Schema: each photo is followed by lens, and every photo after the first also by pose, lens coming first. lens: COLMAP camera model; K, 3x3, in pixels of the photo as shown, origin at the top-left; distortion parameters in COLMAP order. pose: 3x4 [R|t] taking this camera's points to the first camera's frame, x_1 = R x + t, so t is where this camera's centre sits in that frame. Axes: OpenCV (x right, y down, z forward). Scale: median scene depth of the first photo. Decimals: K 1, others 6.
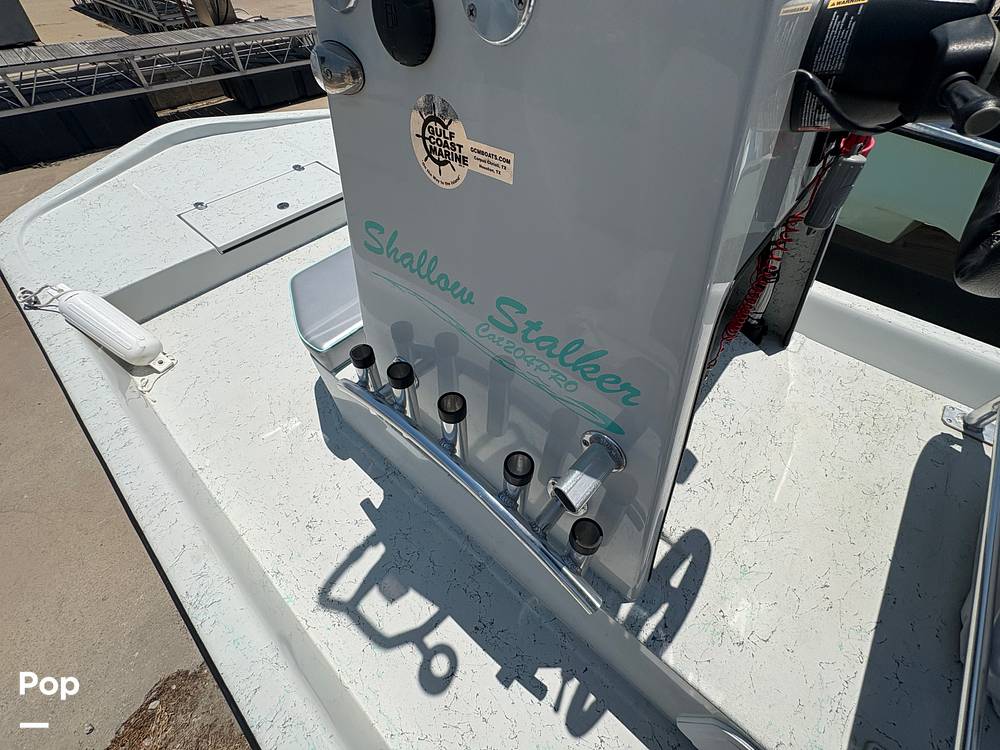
lens RADIAL K [[399.1, 0, 500.0], [0, 399.1, 377.3], [0, 0, 1]] dist [-0.000465, 0.000438]
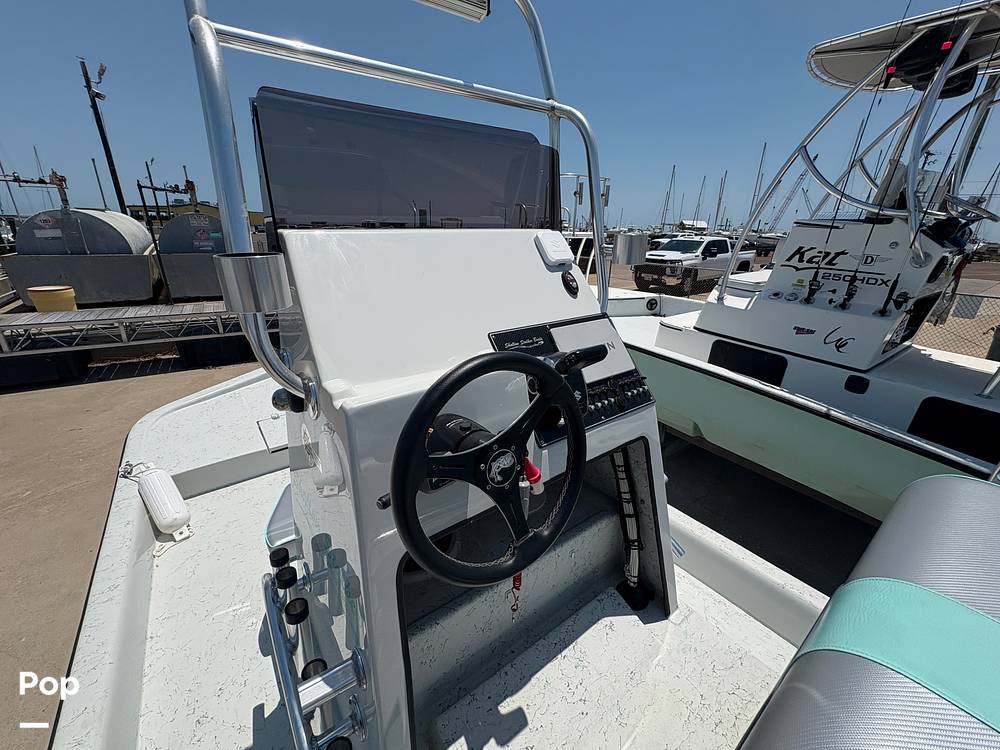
lens RADIAL K [[399.1, 0, 500.0], [0, 399.1, 377.3], [0, 0, 1]] dist [-0.000465, 0.000438]
pose [[0.978644, 0.090804, -0.184420, 0.330957], [-0.169614, 0.863547, -0.474886, -0.036689], [0.116134, 0.496025, 0.860507, -0.212370]]
